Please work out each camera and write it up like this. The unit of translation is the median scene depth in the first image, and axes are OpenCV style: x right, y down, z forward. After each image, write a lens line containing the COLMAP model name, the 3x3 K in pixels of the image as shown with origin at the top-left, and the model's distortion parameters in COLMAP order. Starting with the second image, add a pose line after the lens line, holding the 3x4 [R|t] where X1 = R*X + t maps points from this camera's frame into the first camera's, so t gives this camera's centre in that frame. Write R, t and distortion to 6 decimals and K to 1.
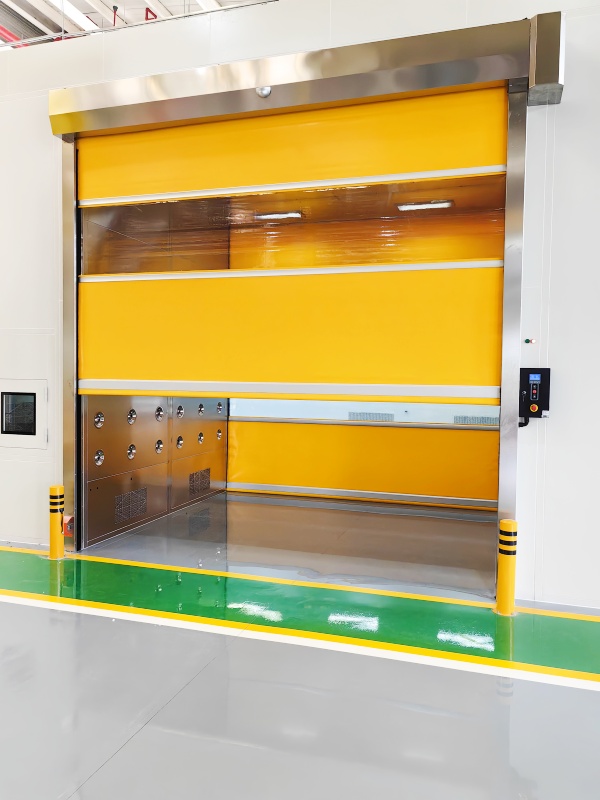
lens RADIAL K [[620.5, 0, 303.3], [0, 620.5, 404.9], [0, 0, 1]] dist [0.008820, 0.002553]
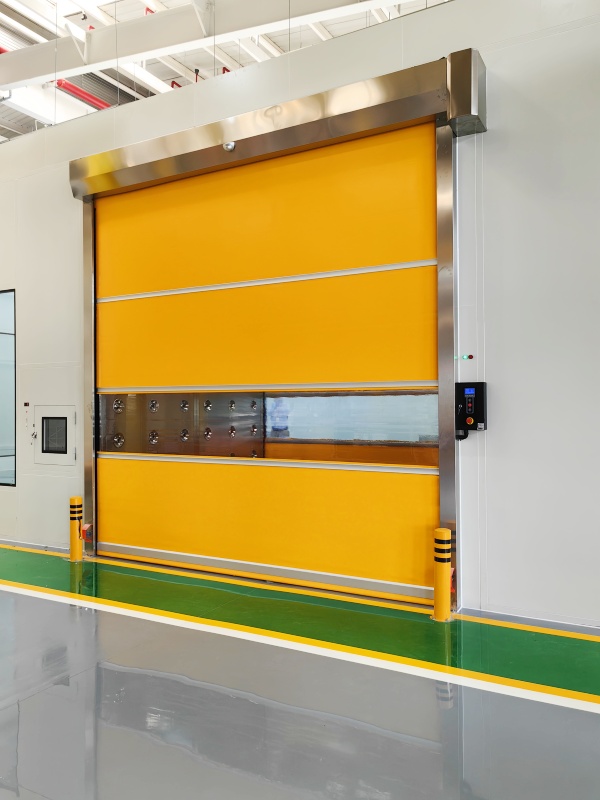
lens RADIAL K [[632.1, 0, 300.0], [0, 632.1, 400.0], [0, 0, 1]] dist [0.013048, 0.000269]
pose [[0.979104, -0.027608, -0.201476, 0.257684], [0.019471, 0.998917, -0.042261, 0.007806], [0.202425, 0.037455, 0.978581, -0.078263]]
